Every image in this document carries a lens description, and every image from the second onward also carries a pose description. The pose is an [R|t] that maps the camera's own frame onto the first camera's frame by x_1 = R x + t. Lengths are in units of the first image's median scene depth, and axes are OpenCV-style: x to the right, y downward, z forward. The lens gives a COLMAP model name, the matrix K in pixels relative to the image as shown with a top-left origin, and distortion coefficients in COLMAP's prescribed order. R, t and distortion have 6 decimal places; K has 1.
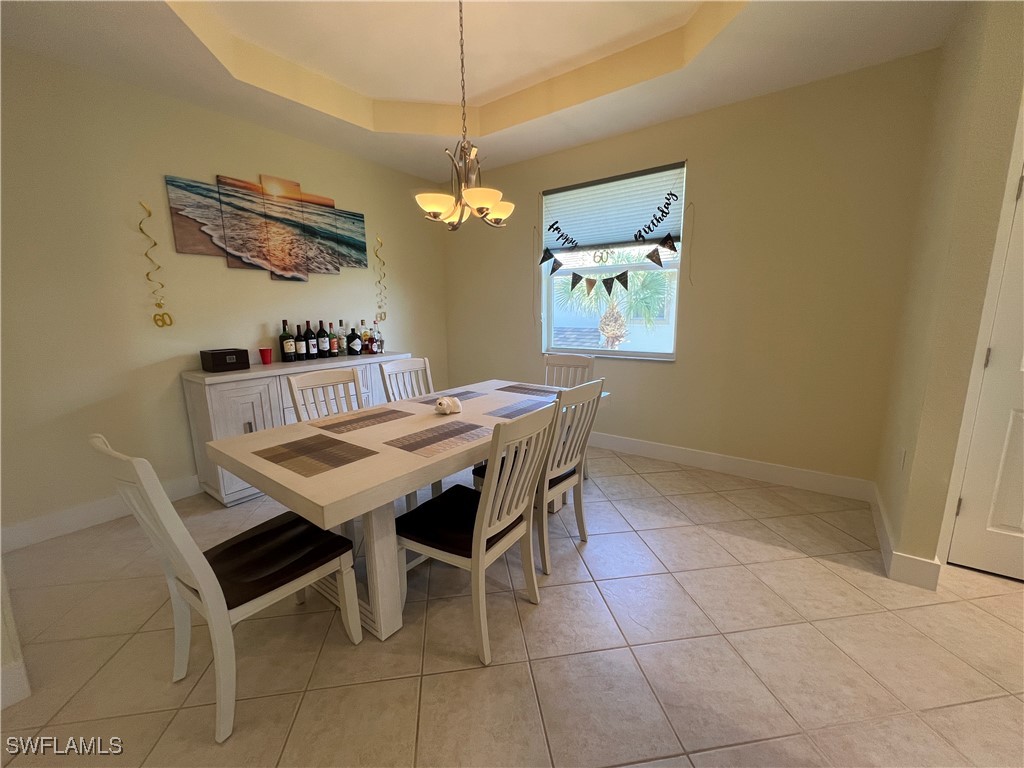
lens RADIAL K [[411.9, 0, 511.1], [0, 411.9, 383.2], [0, 0, 1]] dist [-0.000373, 0.000644]
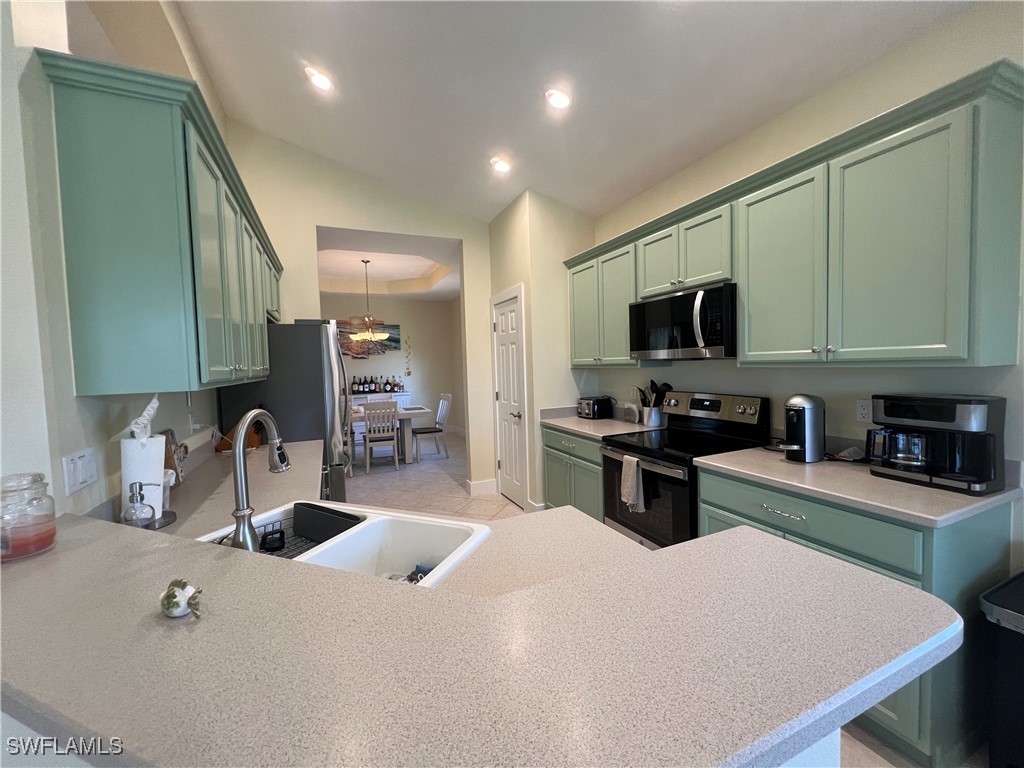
lens RADIAL K [[408.3, 0, 511.3], [0, 408.3, 382.8], [0, 0, 1]] dist [-0.000899, 0.000420]
pose [[0.866762, 0.013372, -0.498542, 1.375411], [-0.071477, 0.992651, -0.097644, 0.045914], [0.493573, 0.120268, 0.861348, -0.543255]]
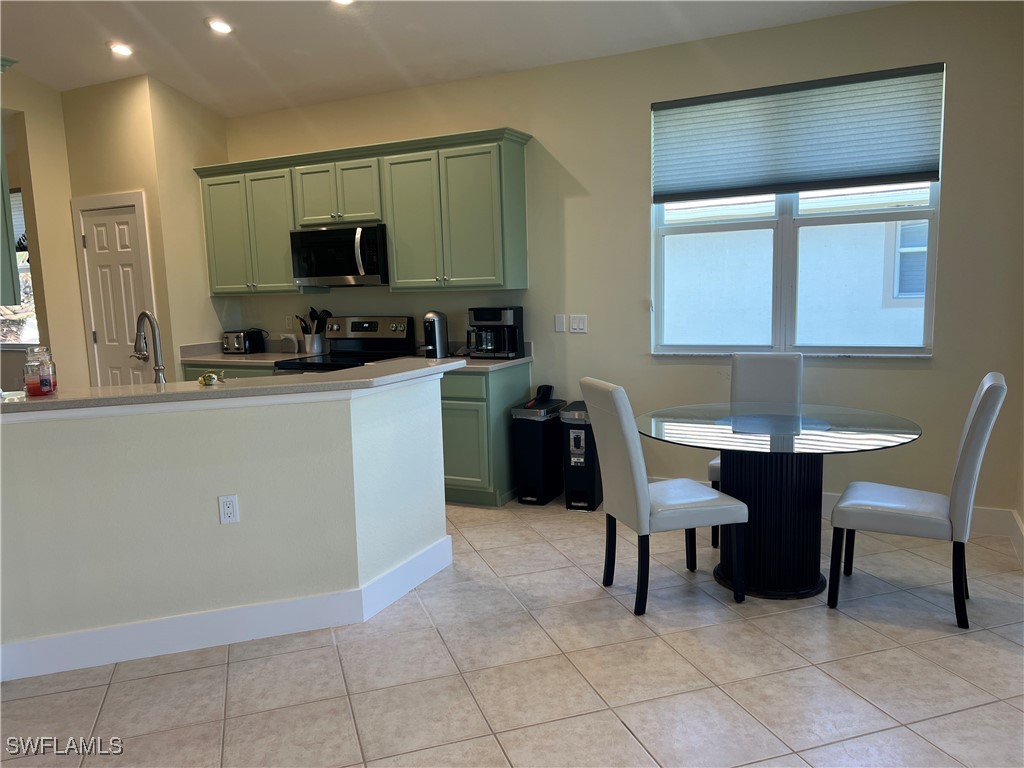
lens RADIAL K [[764.6, 0, 507.2], [0, 764.6, 390.8], [0, 0, 1]] dist [0.113250, -0.169122]
pose [[0.986012, -0.039782, 0.161860, 1.335855], [0.046546, 0.998185, -0.038213, 0.206901], [-0.160046, 0.045213, 0.986074, -1.394566]]
